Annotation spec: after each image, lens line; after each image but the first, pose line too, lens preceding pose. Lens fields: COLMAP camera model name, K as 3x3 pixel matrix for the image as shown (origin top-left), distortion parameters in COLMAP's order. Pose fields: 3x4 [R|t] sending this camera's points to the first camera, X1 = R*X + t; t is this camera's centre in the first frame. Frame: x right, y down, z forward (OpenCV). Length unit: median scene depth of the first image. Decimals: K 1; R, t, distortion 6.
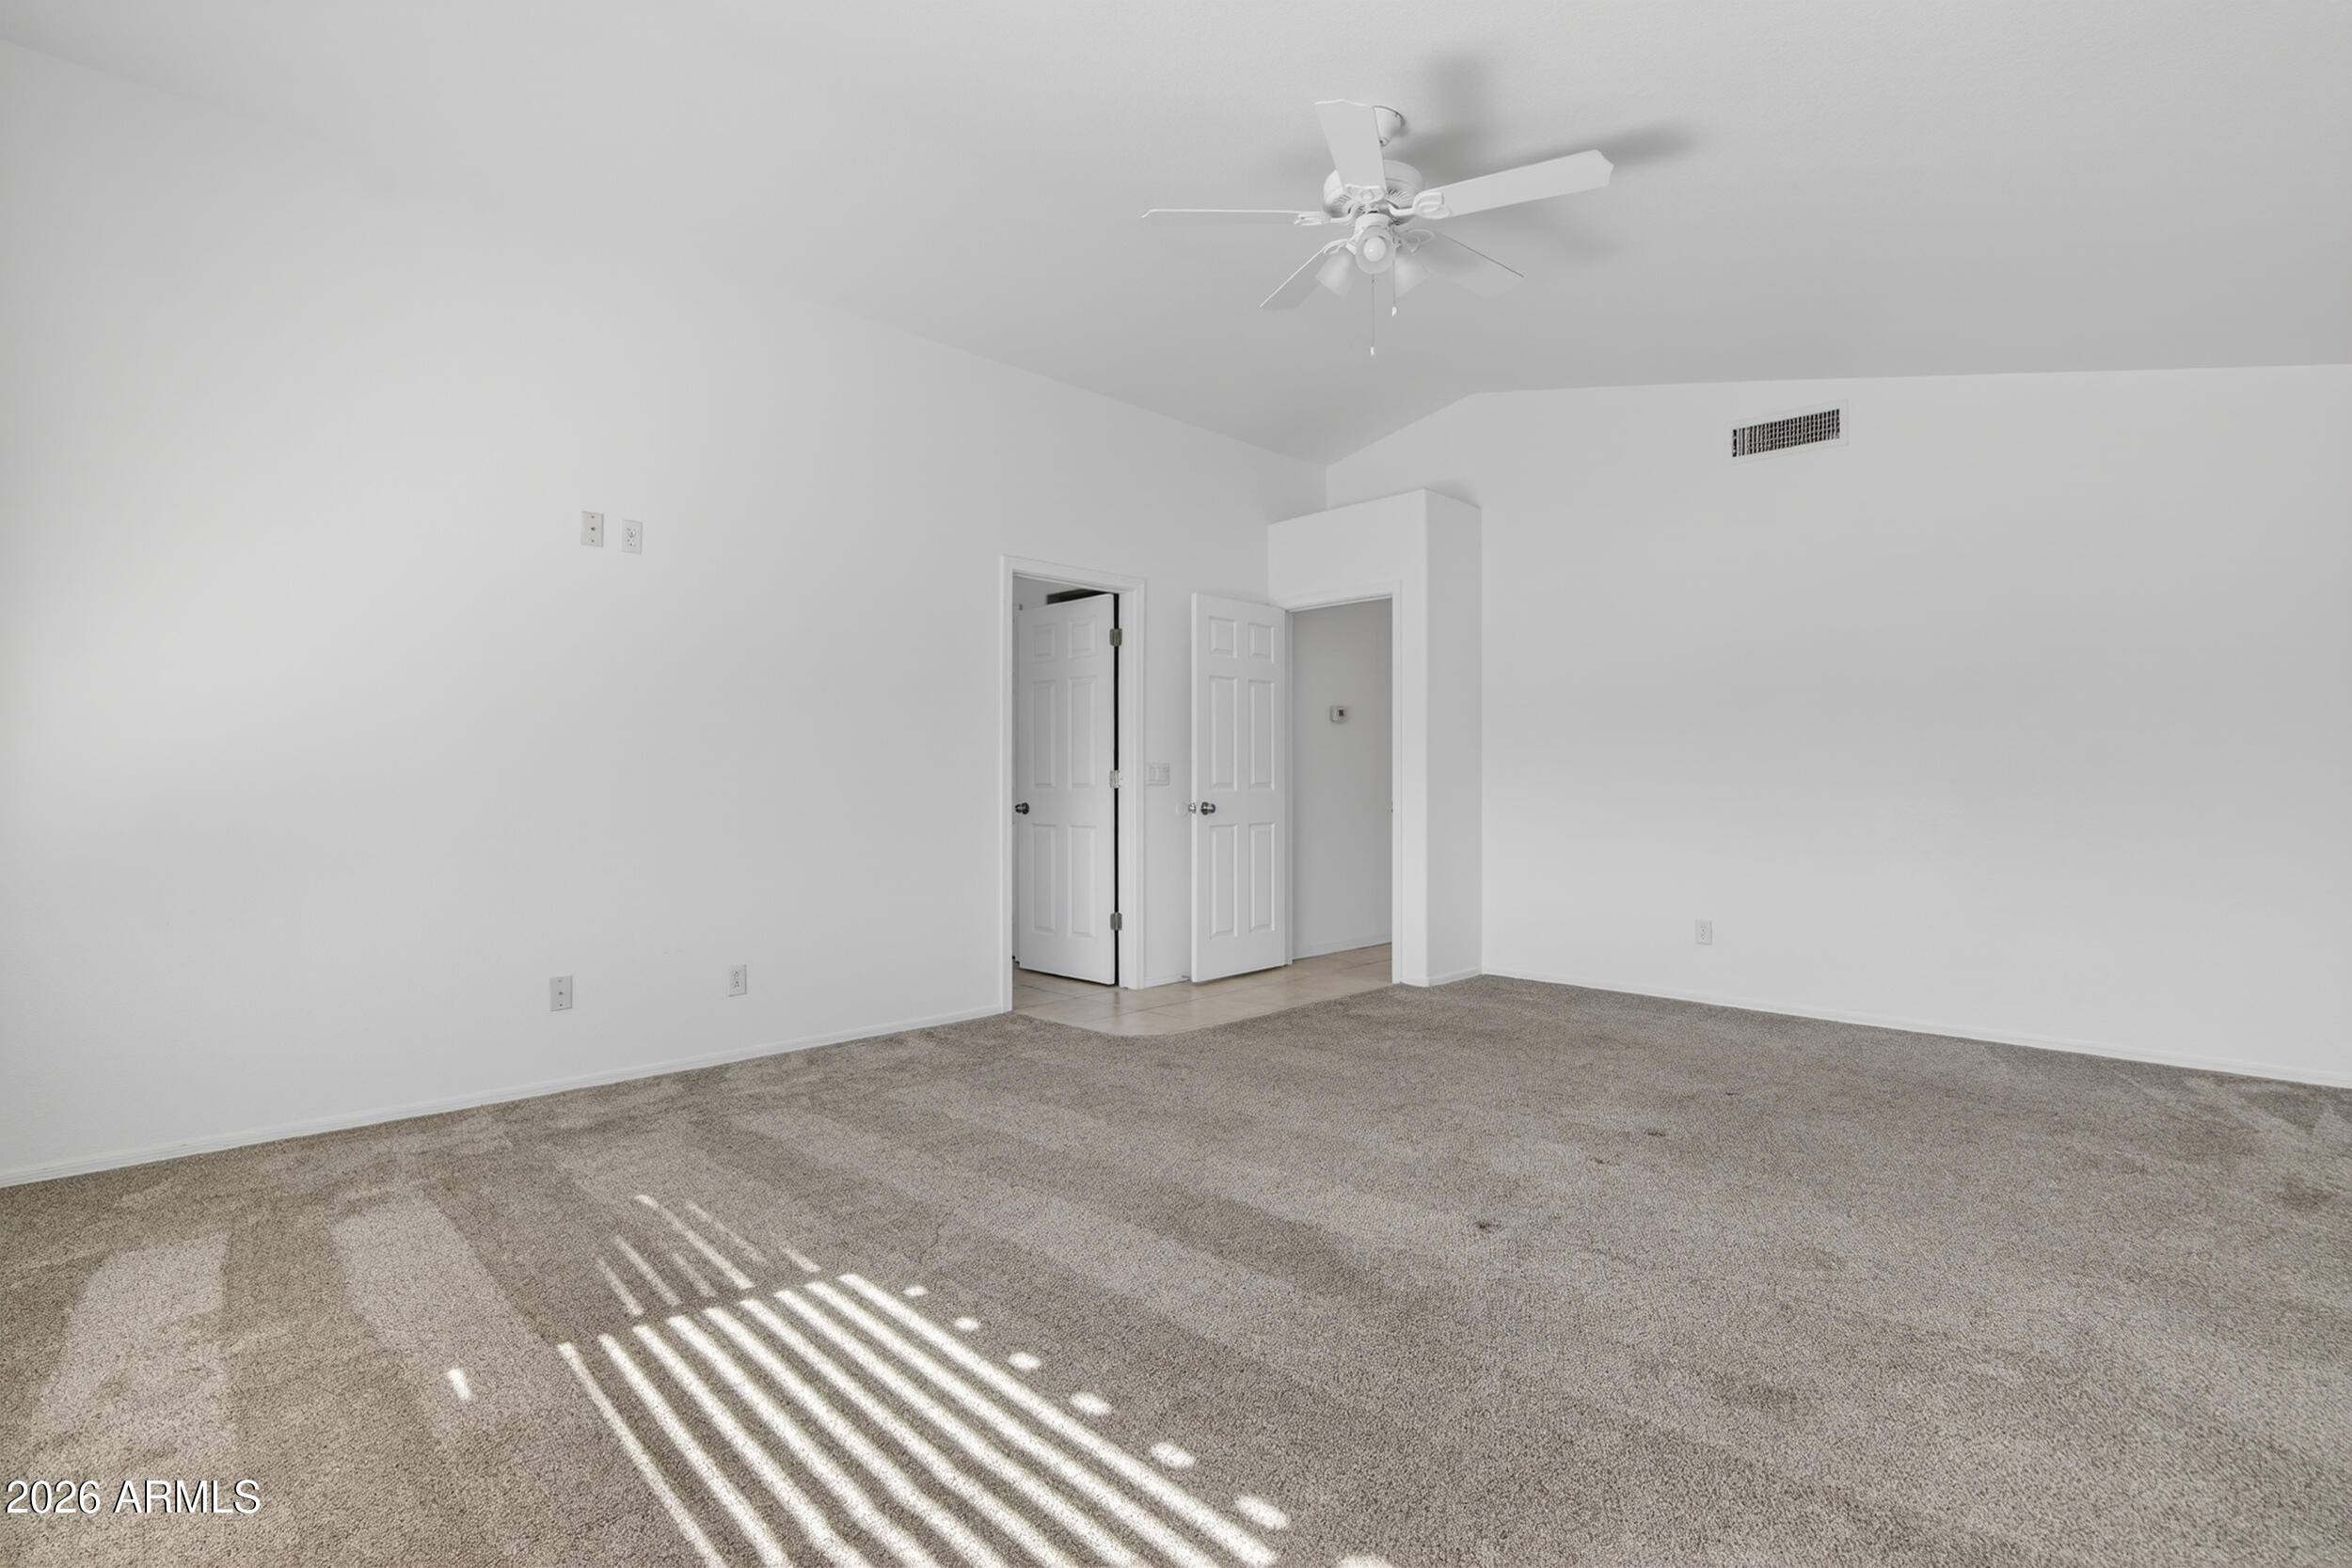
lens RADIAL K [[1095.2, 0, 1170.5], [0, 1095.2, 754.0], [0, 0, 1]] dist [-0.035686, 0.000360]
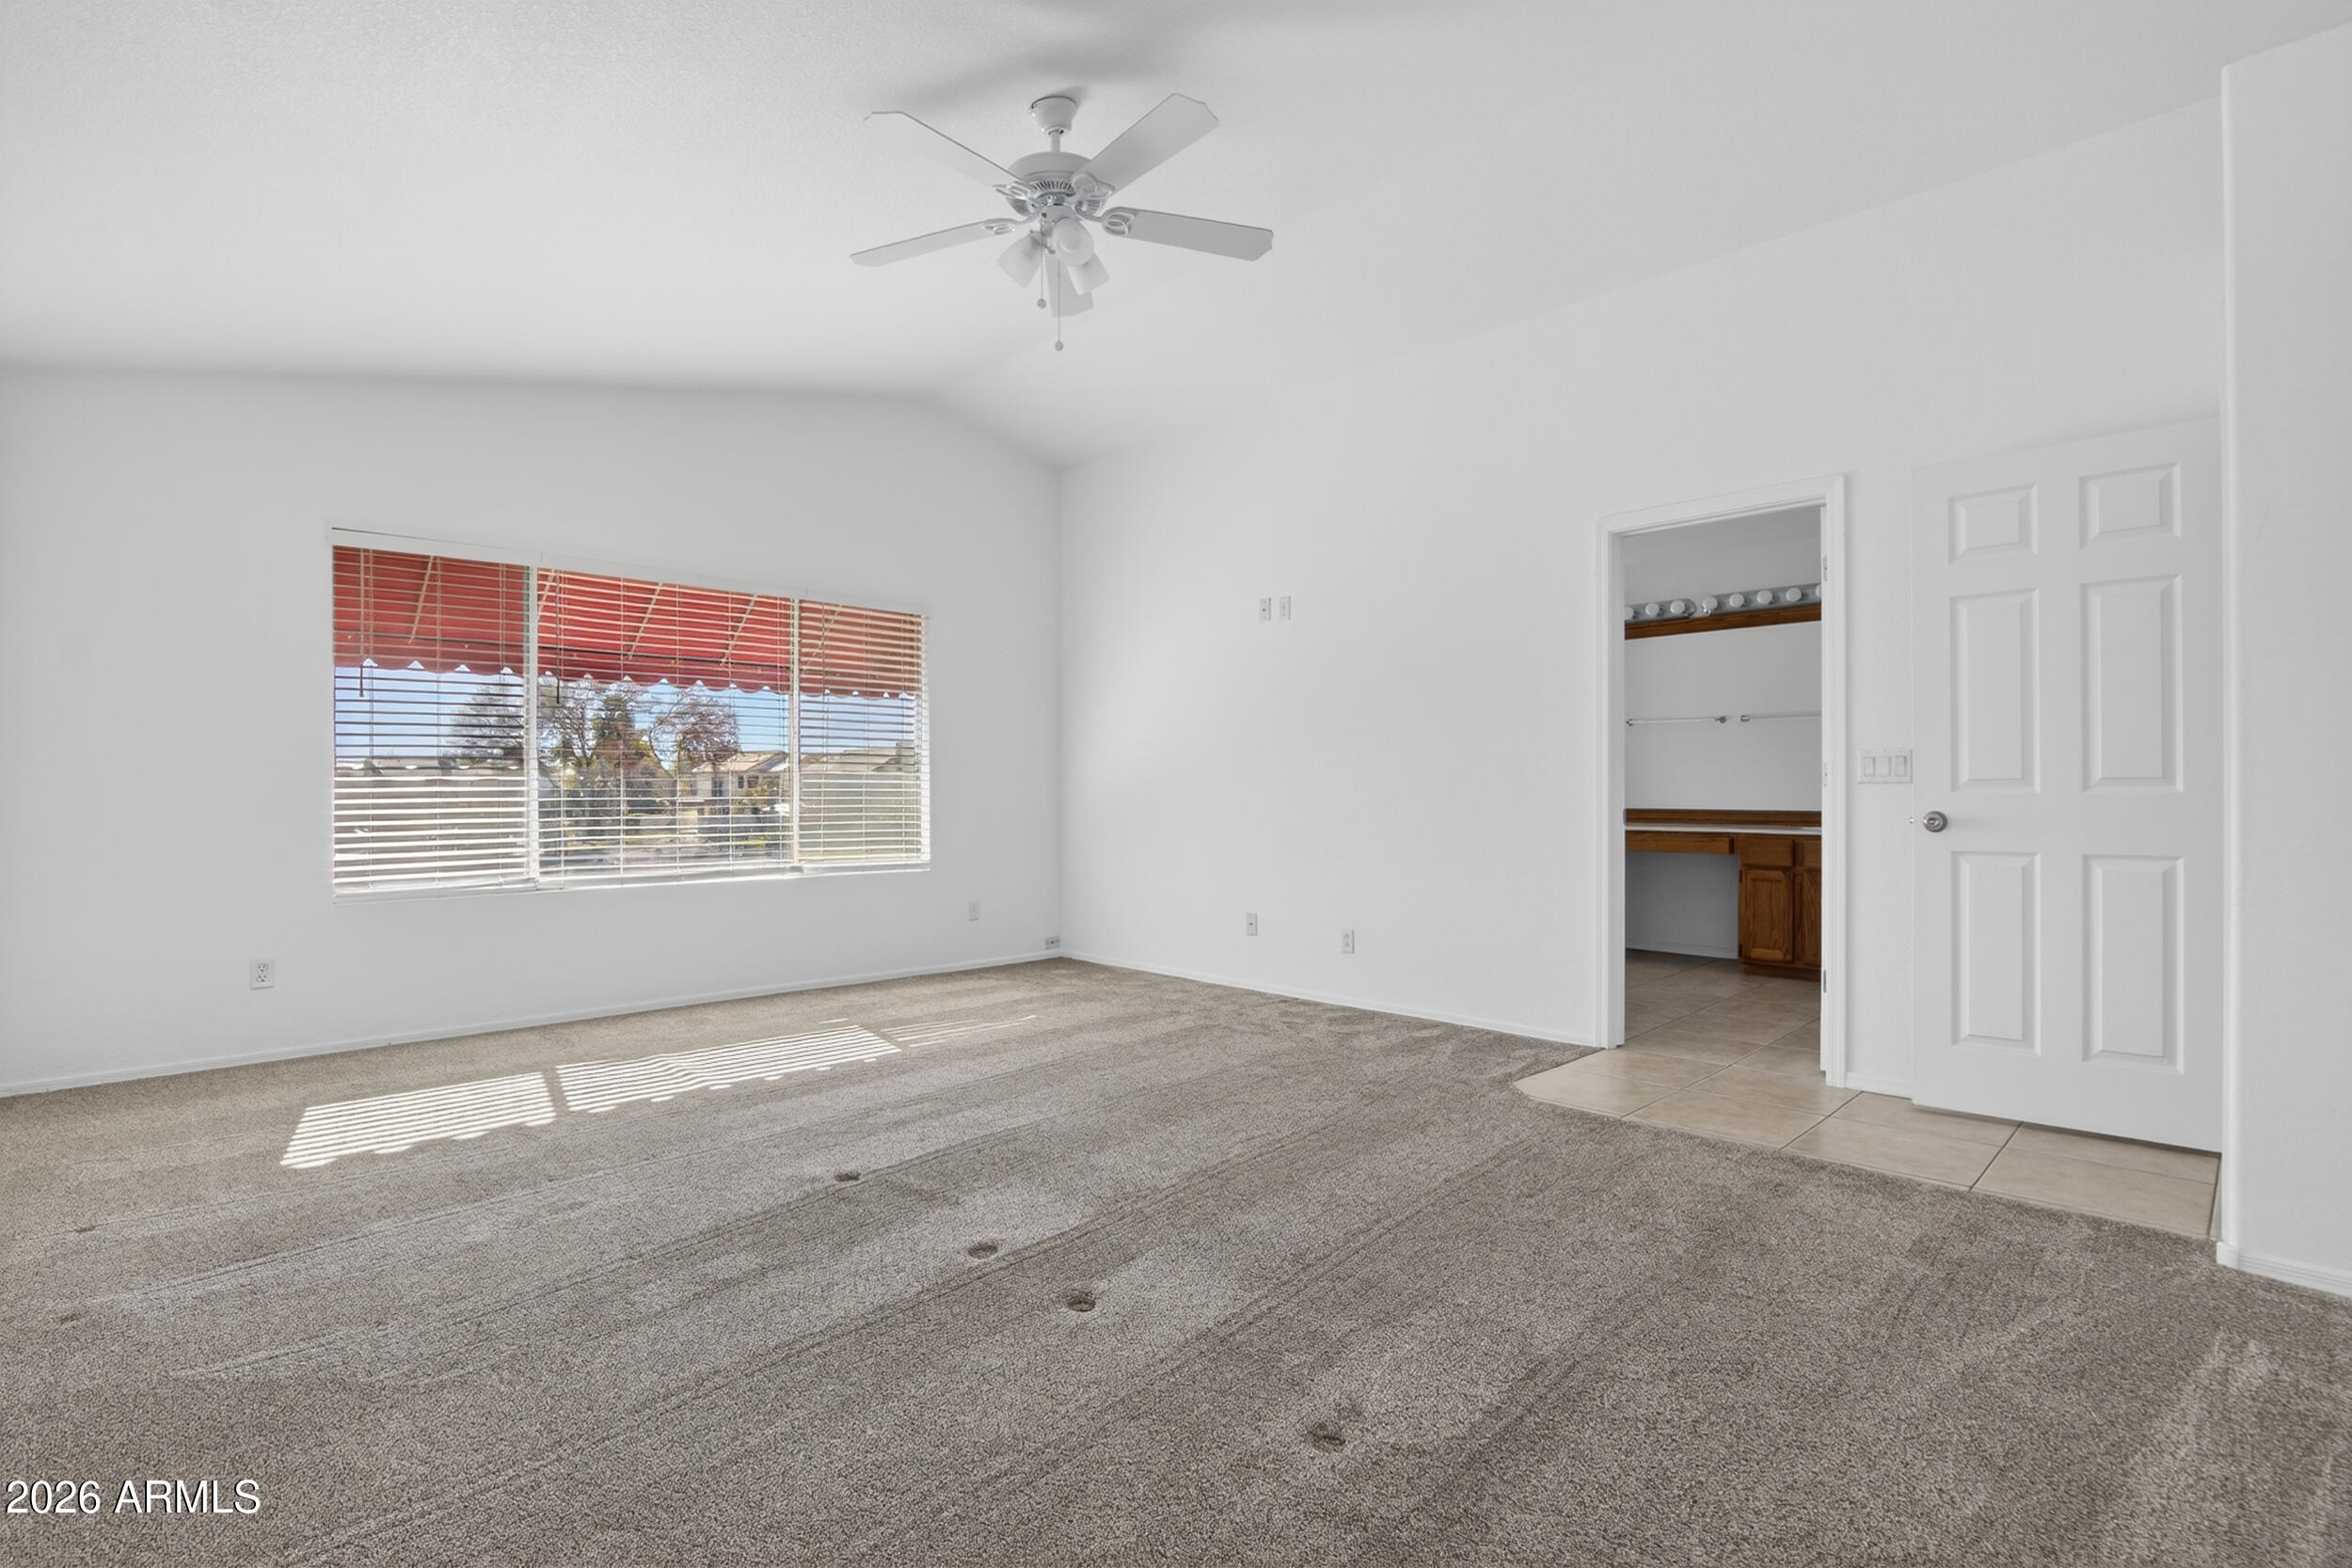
lens RADIAL K [[1094.4, 0, 1176.0], [0, 1094.4, 784.0], [0, 0, 1]] dist [-0.025745, 0.000606]
pose [[0.008735, -0.000406, -0.999962, 0.962495], [0.035386, 0.999374, -0.000097, 0.022422], [0.999336, -0.035384, 0.008743, 0.895078]]
